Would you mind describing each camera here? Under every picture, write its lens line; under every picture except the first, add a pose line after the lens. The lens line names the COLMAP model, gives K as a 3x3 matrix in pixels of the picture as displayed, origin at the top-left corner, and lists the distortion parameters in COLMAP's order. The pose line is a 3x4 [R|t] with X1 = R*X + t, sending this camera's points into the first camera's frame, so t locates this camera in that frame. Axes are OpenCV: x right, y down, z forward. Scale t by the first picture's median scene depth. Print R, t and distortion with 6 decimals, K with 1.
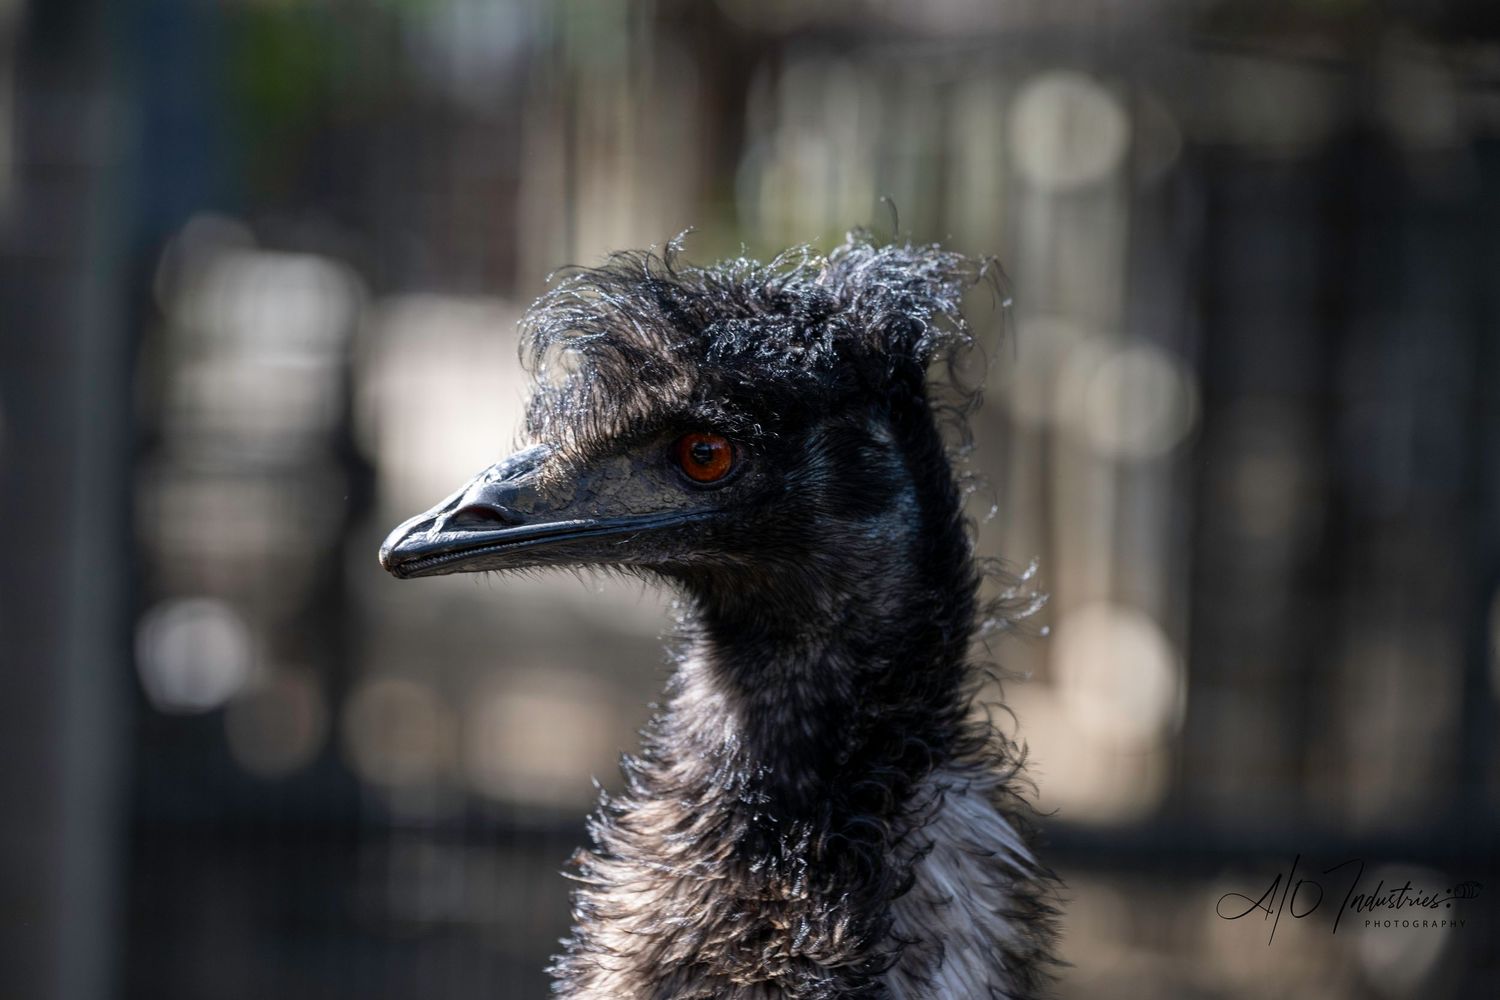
lens RADIAL K [[6503.1, 0, 751.1], [0, 6503.1, 501.9], [0, 0, 1]] dist [1.061609, 0.000000]
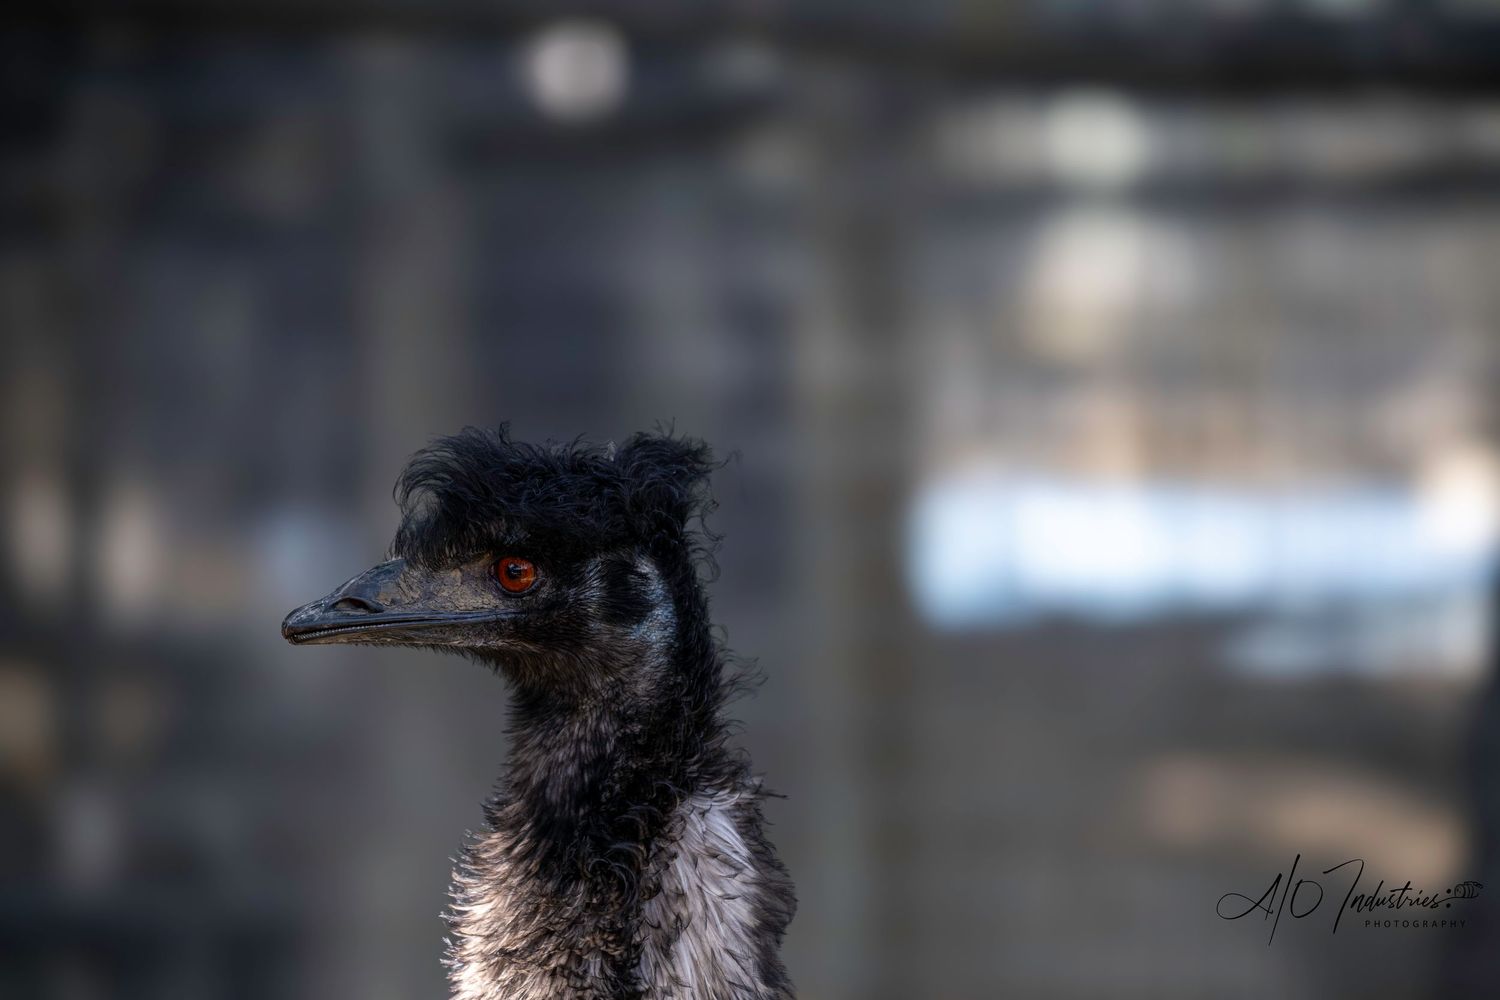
lens RADIAL K [[6503.1, 0, 749.3], [0, 6503.1, 498.3], [0, 0, 1]] dist [1.061609, 0.000000]
pose [[0.997547, 0.069729, 0.006159, 0.033502], [-0.069617, 0.997432, -0.016818, -0.003012], [-0.007316, 0.016348, 0.999840, -0.418252]]
